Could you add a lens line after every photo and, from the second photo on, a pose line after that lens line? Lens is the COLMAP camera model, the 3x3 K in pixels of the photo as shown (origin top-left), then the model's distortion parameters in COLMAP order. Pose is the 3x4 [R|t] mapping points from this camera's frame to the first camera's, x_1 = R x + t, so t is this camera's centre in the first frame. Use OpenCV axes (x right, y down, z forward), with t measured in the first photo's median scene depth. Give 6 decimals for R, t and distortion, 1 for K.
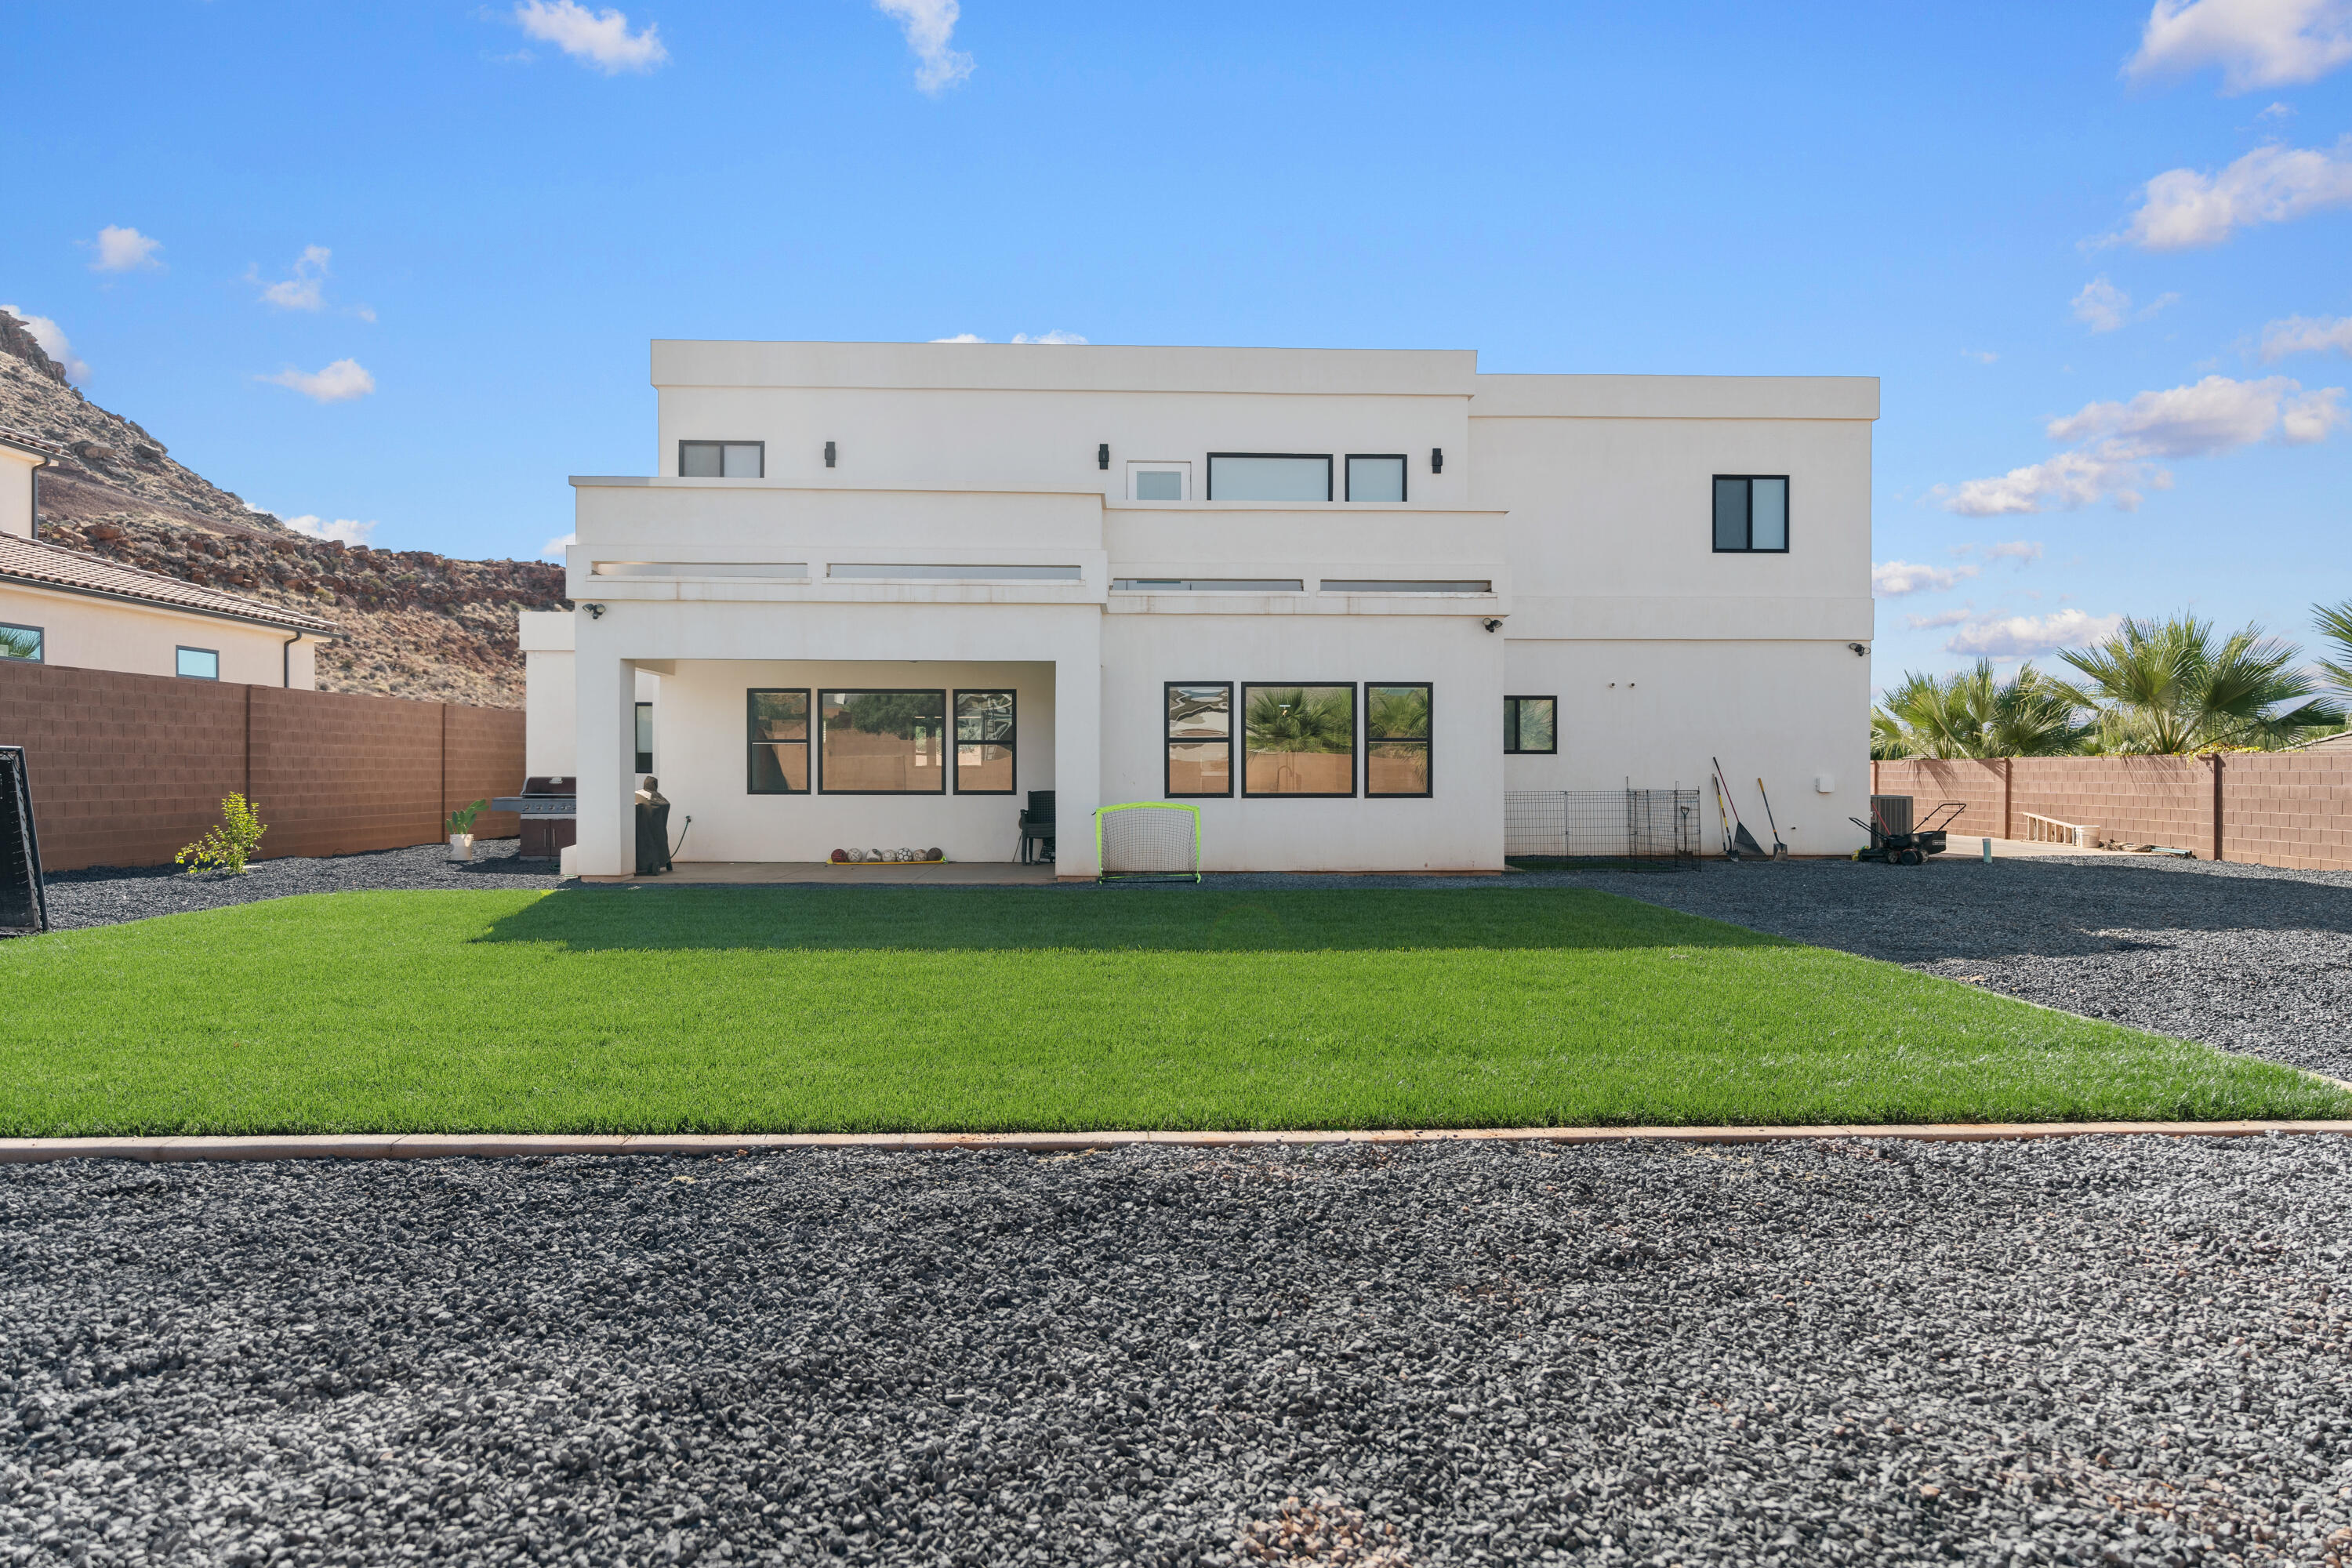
lens RADIAL K [[1402.0, 0, 1176.4], [0, 1402.0, 760.1], [0, 0, 1]] dist [0.030204, -0.002651]
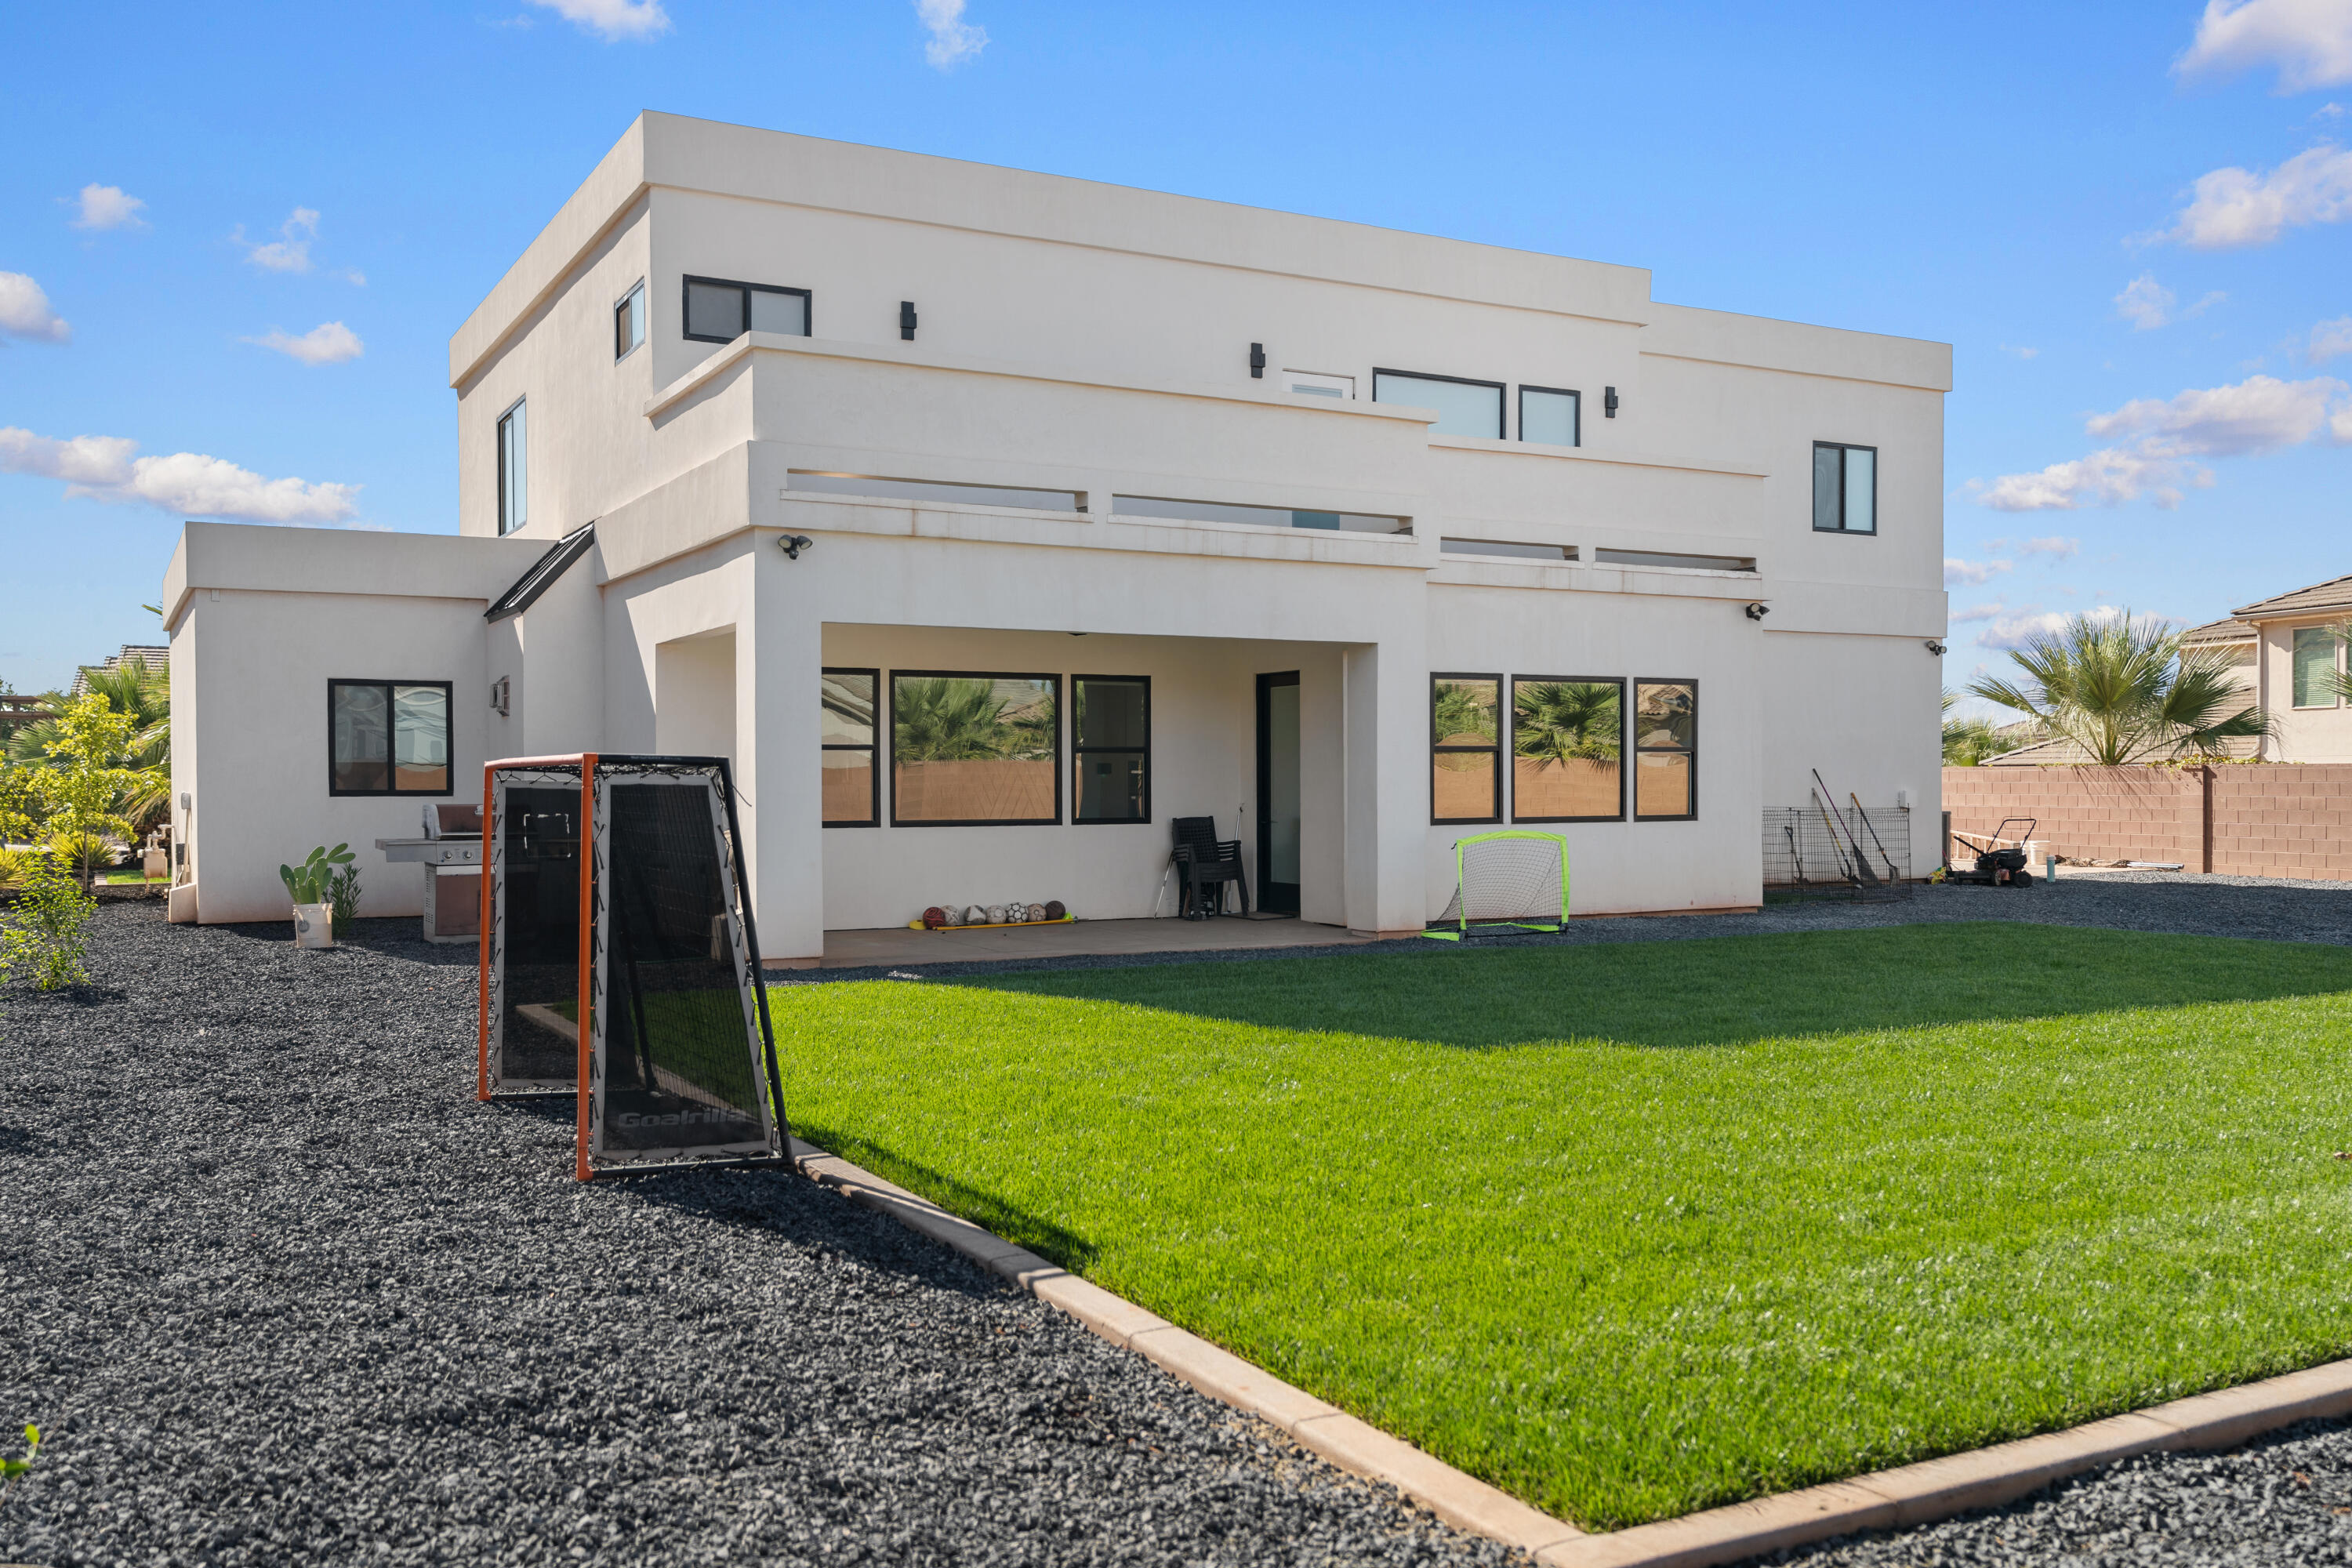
lens RADIAL K [[1993.7, 0, 1175.9], [0, 1993.7, 803.4], [0, 0, 1]] dist [0.077085, 0.017392]
pose [[0.889590, -0.010023, 0.456650, -0.567078], [0.003038, 0.999867, 0.016028, -0.002316], [-0.456749, -0.012871, 0.889502, 0.089108]]
